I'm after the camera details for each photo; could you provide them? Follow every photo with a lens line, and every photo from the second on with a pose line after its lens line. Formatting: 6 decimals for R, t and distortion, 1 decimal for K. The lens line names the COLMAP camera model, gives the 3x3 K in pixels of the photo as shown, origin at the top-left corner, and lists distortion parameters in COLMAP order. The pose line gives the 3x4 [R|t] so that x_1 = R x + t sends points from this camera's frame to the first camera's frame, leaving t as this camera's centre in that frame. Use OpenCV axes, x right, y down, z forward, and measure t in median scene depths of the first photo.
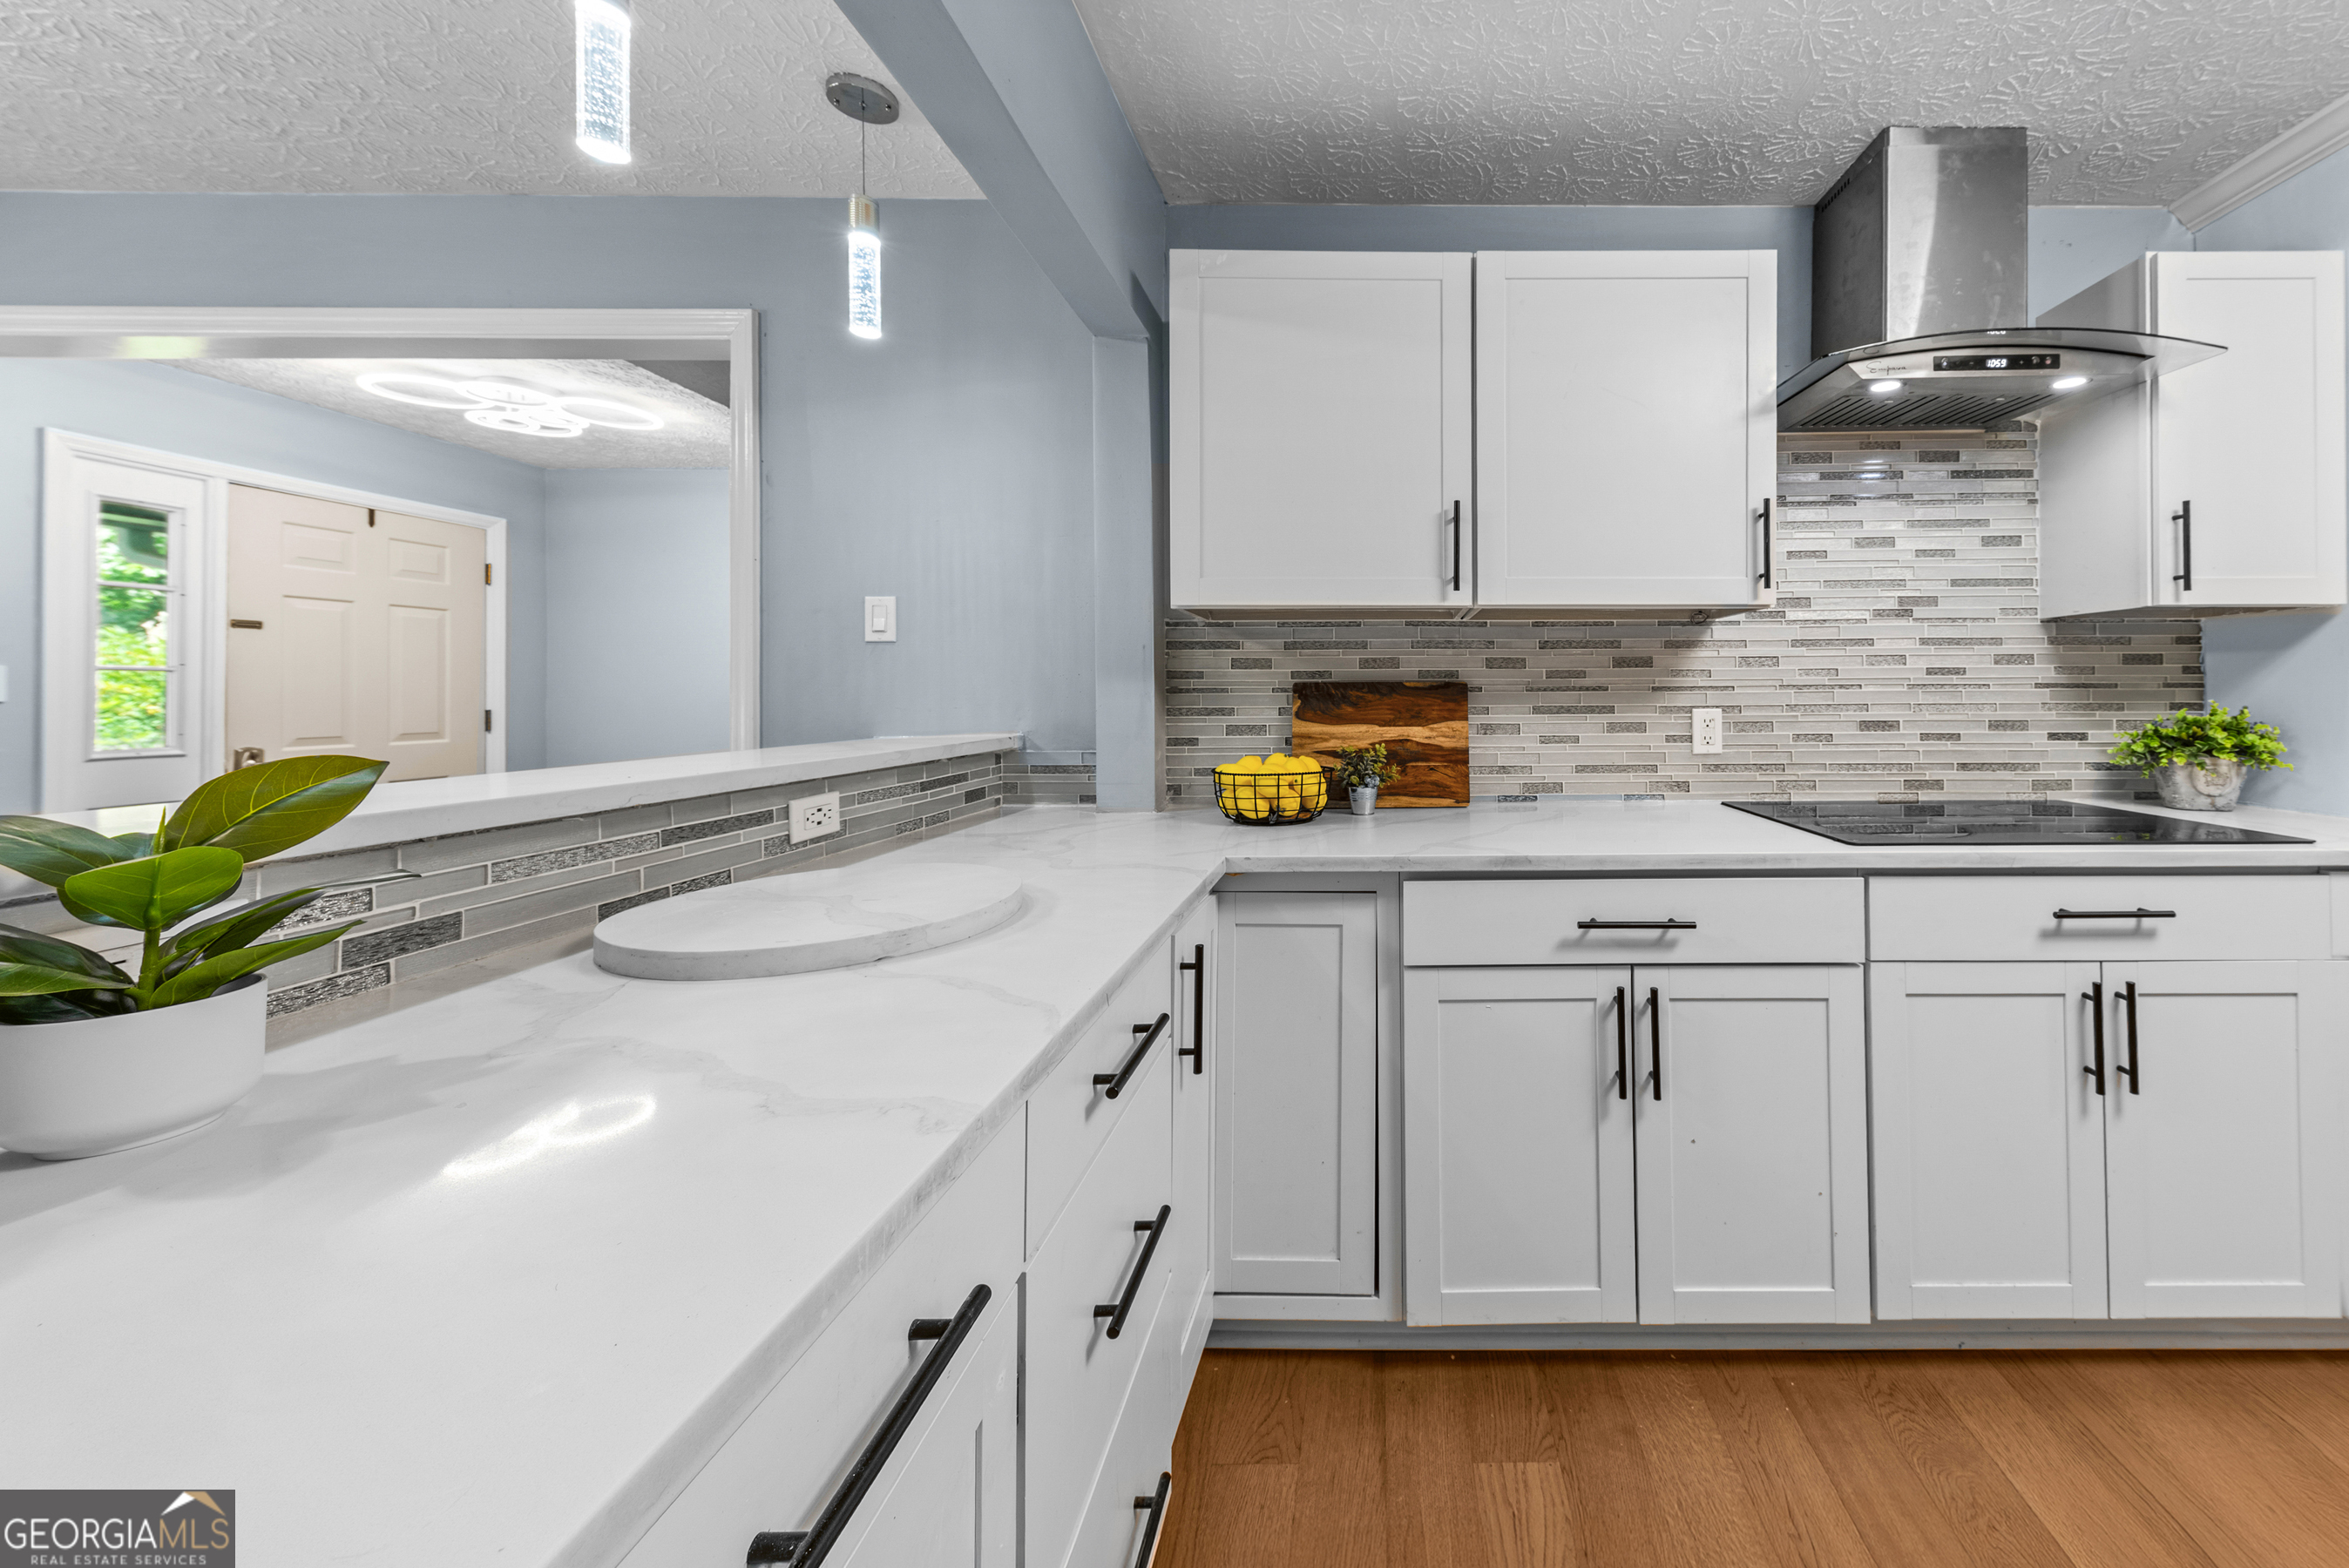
lens RADIAL K [[838.4, 0, 1174.2], [0, 838.4, 687.1], [0, 0, 1]] dist [0.000714, -0.000016]
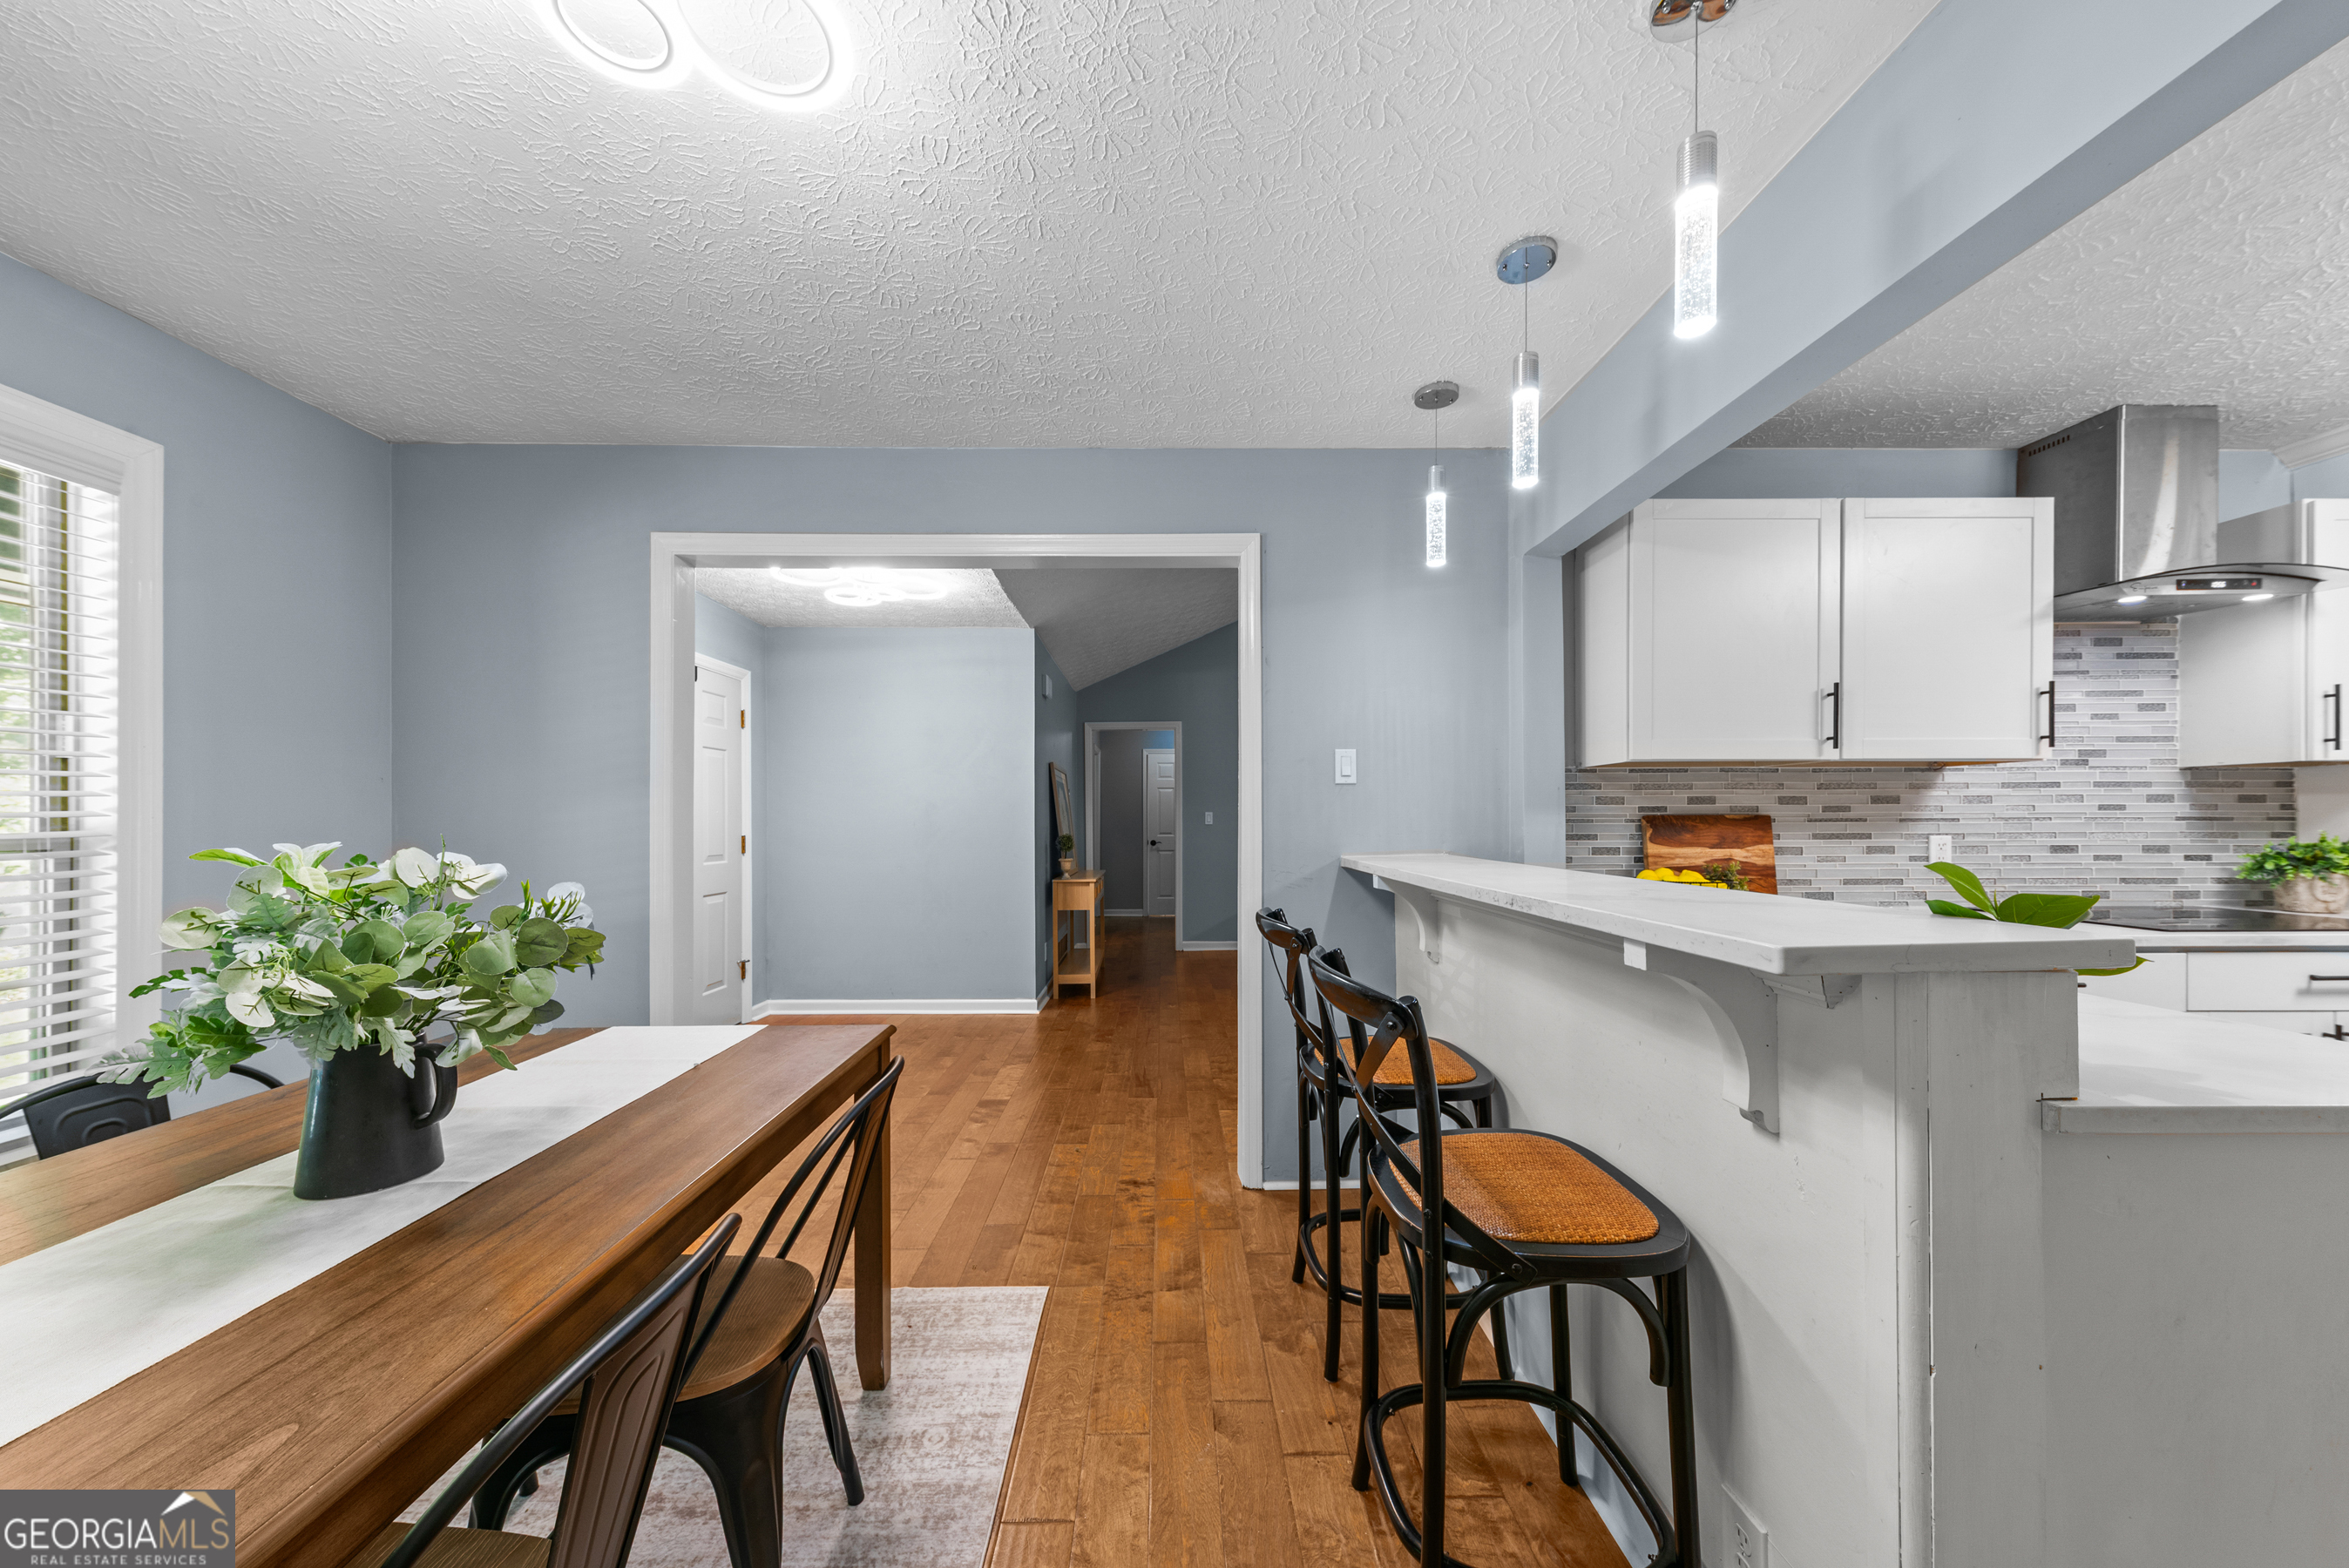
lens RADIAL K [[767.4, 0, 1170.8], [0, 767.4, 821.0], [0, 0, 1]] dist [0.006517, -0.003588]
pose [[0.999943, 0.002508, 0.010402, -0.576731], [-0.002568, 0.999980, 0.005770, -0.001002], [-0.010388, -0.005796, 0.999929, -0.184828]]
